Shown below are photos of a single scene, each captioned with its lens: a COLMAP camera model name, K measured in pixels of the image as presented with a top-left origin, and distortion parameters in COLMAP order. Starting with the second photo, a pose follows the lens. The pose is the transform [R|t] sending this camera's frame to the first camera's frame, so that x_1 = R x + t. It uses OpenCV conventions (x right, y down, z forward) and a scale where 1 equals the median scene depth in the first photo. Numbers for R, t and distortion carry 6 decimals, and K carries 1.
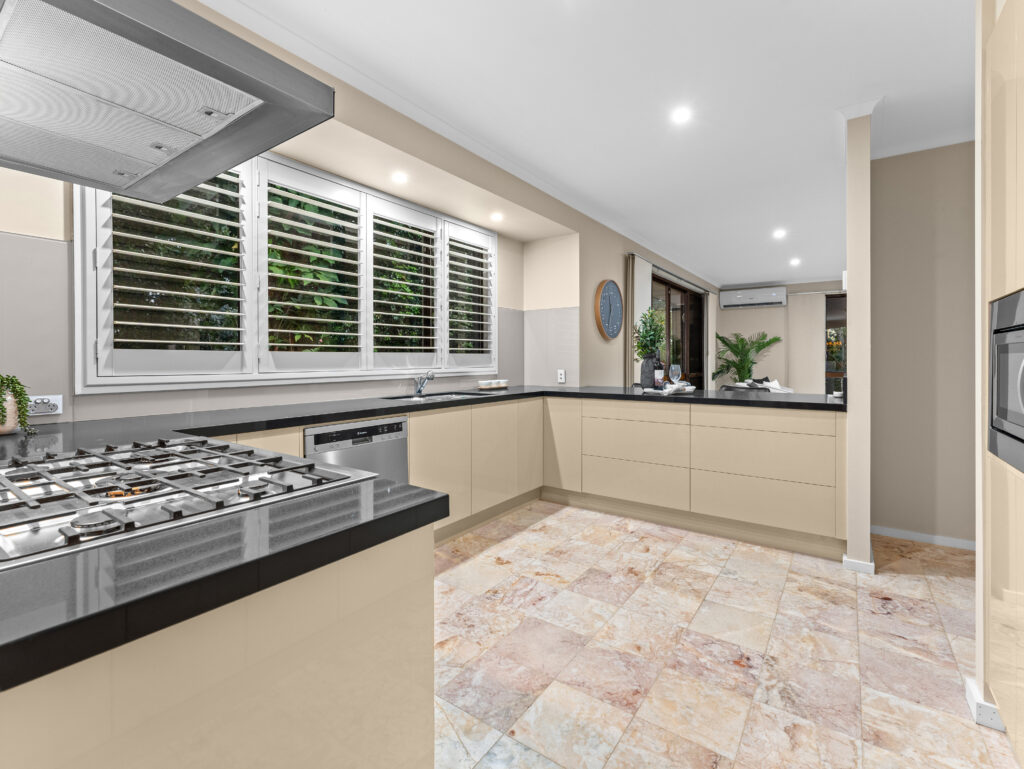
lens RADIAL K [[468.4, 0, 515.9], [0, 468.4, 360.0], [0, 0, 1]] dist [0.001267, 0.000206]
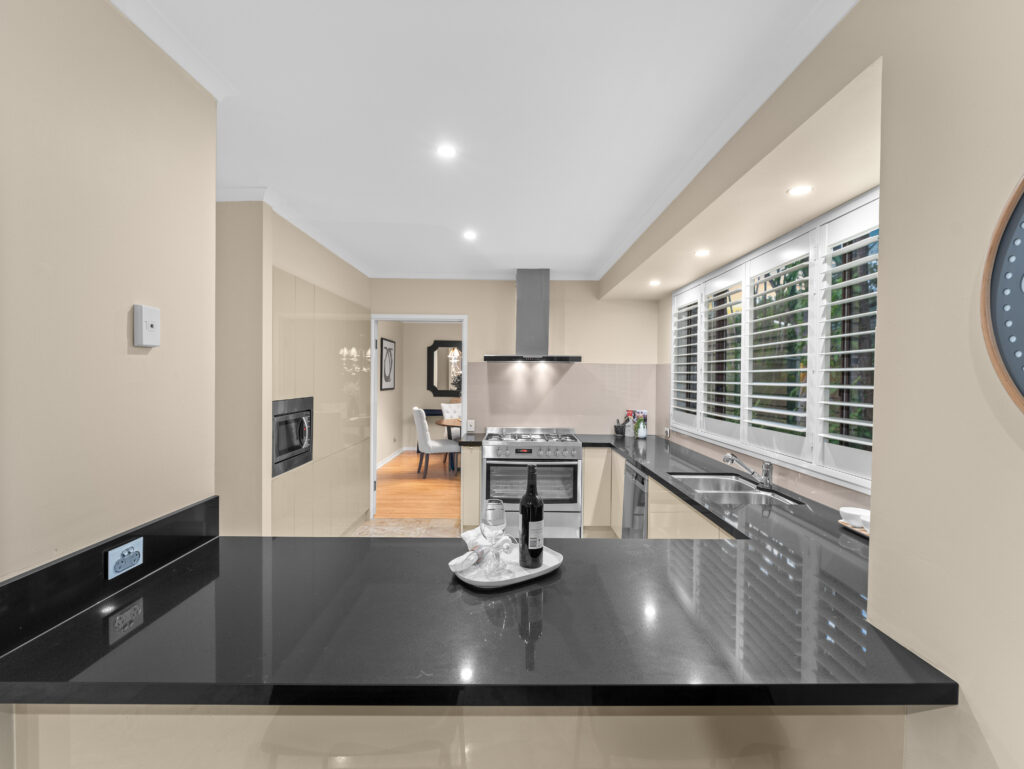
lens RADIAL K [[480.7, 0, 512.0], [0, 480.7, 384.5], [0, 0, 1]] dist [-0.002150, -0.000260]
pose [[-0.817415, 0.003329, -0.576040, 0.764639], [-0.011323, 0.999697, 0.021844, -0.136797], [0.575938, 0.024378, -0.817130, 1.796911]]
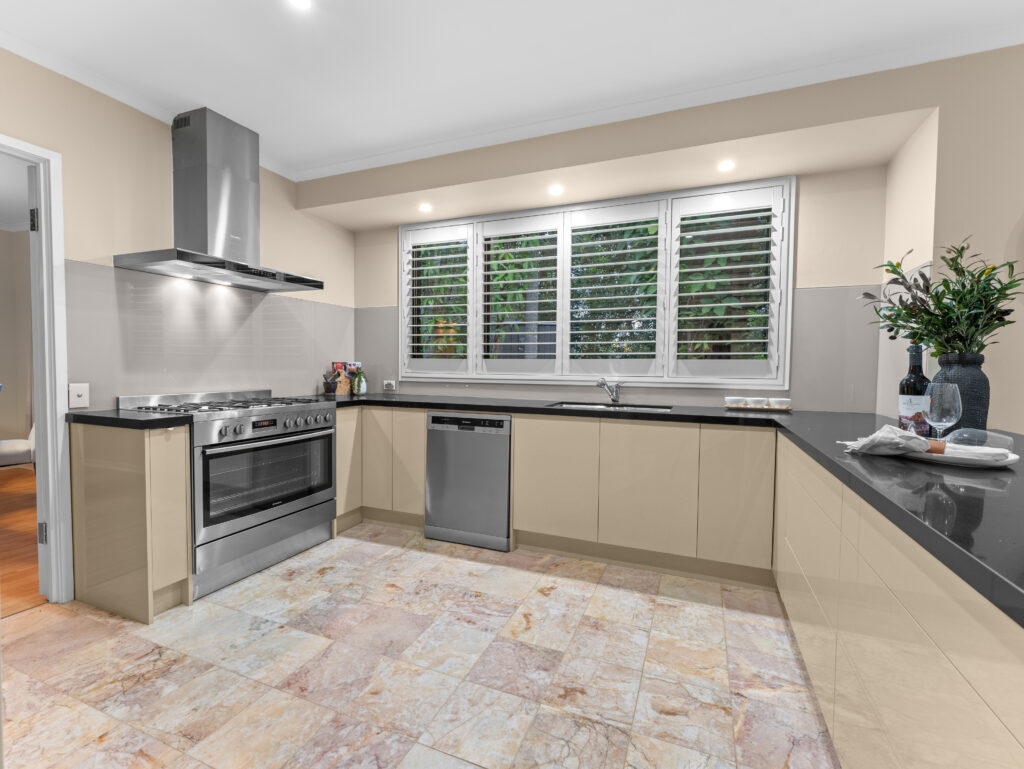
lens RADIAL K [[457.7, 0, 516.5], [0, 457.7, 382.1], [0, 0, 1]] dist [0.000395, 0.000772]
pose [[0.226909, 0.037646, -0.973188, 0.819052], [-0.013020, 0.999281, 0.035619, 0.001148], [0.973829, 0.004588, 0.227236, 0.767903]]
